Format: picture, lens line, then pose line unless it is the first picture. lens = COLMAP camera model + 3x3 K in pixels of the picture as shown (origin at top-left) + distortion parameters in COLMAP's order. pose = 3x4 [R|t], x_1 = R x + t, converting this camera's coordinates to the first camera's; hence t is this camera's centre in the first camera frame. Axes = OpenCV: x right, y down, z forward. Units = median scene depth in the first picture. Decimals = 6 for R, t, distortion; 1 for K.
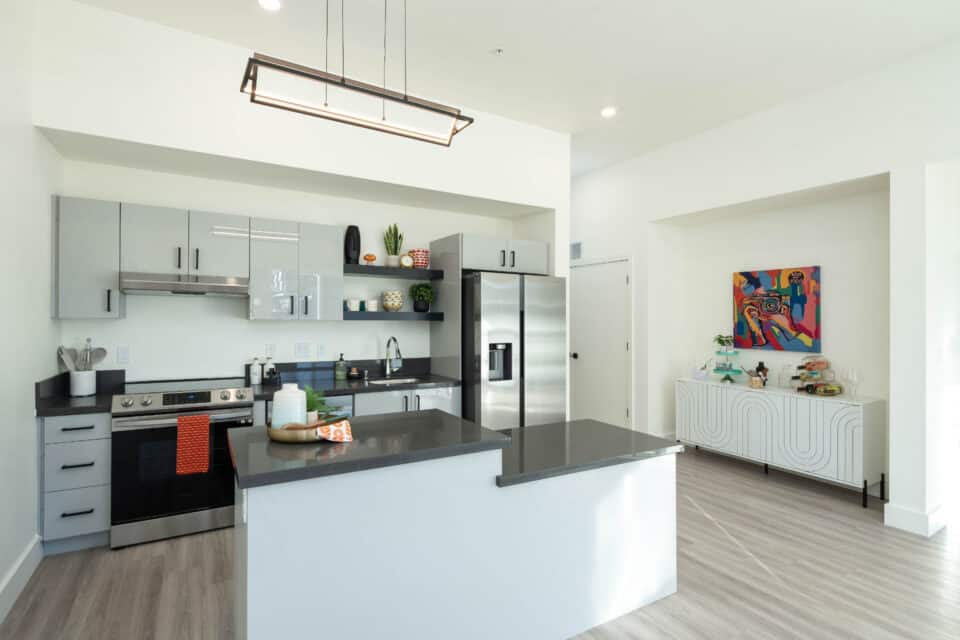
lens RADIAL K [[473.0, 0, 476.0], [0, 473.0, 309.3], [0, 0, 1]] dist [-0.000305, 0.000098]
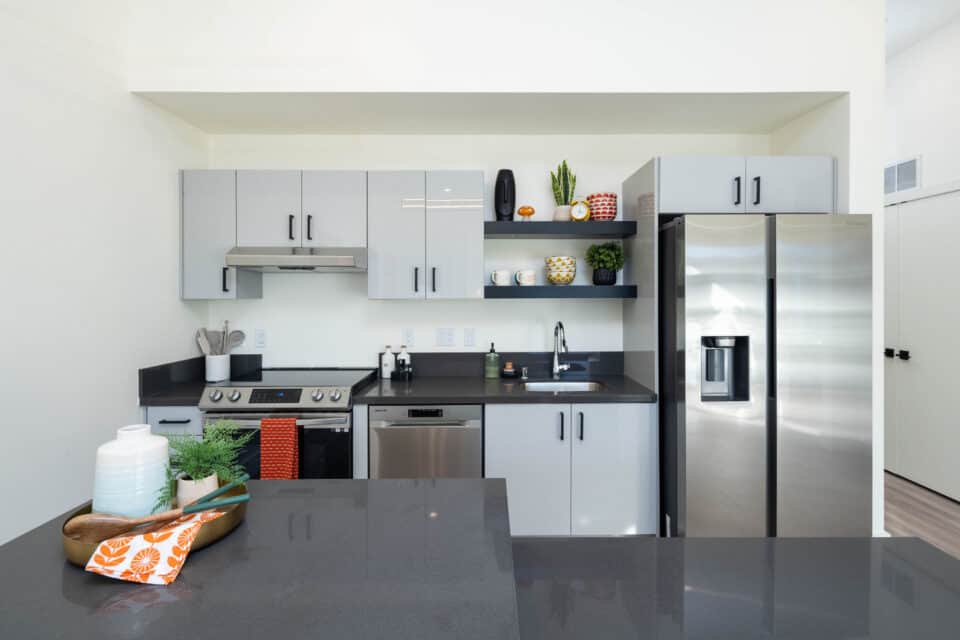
lens RADIAL K [[479.3, 0, 491.9], [0, 479.3, 295.0], [0, 0, 1]] dist [-0.002602, -0.000351]
pose [[0.865161, -0.012140, -0.501348, 0.090499], [0.022440, 0.999643, 0.014517, 0.006432], [0.500993, -0.023810, 0.865124, 0.325470]]
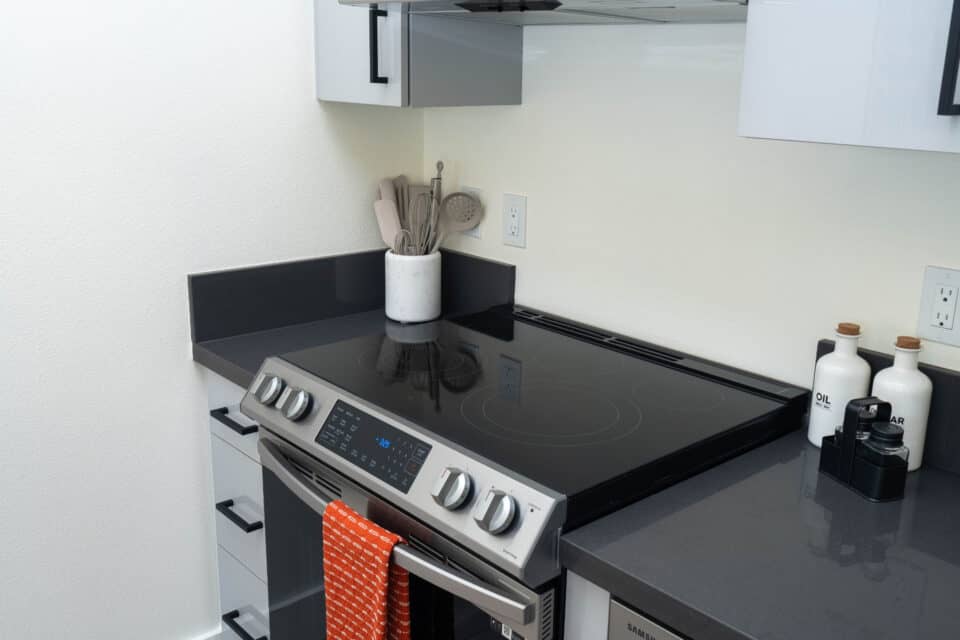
lens RADIAL K [[952.1, 0, 479.9], [0, 952.1, 319.4], [0, 0, 1]] dist [-0.003694, -0.002808]
pose [[0.183723, 0.253674, -0.949682, -0.093714], [0.004722, 0.965888, 0.258916, -0.004518], [0.982967, -0.052054, 0.176258, 0.667684]]
